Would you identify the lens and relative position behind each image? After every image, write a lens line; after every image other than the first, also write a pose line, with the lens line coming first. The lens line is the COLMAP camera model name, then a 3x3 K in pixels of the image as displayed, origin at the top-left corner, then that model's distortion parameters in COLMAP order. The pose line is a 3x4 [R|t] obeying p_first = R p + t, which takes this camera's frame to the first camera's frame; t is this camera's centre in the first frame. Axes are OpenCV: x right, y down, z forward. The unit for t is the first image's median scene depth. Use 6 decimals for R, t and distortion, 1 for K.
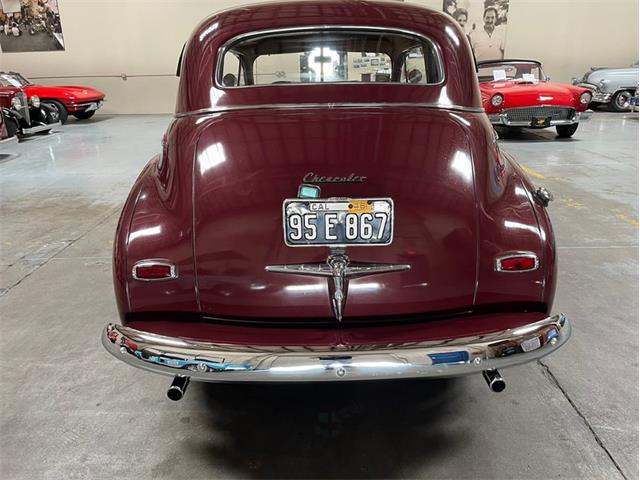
lens RADIAL K [[486.0, 0, 320.0], [0, 486.0, 240.0], [0, 0, 1]] dist [0.097563, -0.131056]
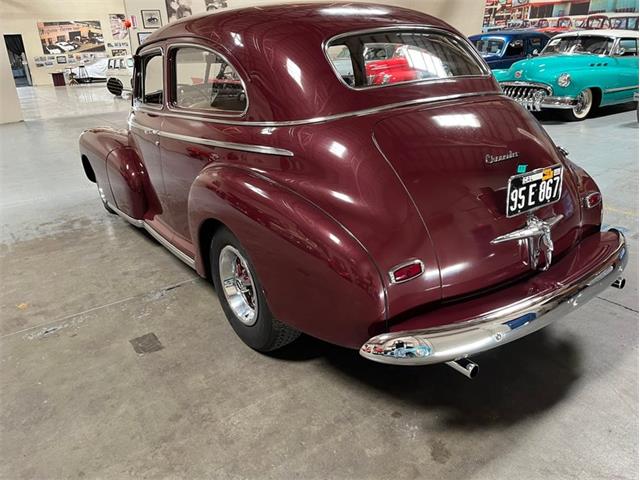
lens RADIAL K [[486.0, 0, 320.0], [0, 486.0, 240.0], [0, 0, 1]] dist [0.097563, -0.131056]
pose [[0.819785, -0.220282, 0.528609, -0.125104], [0.216271, 0.973792, 0.070398, -0.013556], [-0.530263, 0.056611, 0.845941, 0.029057]]
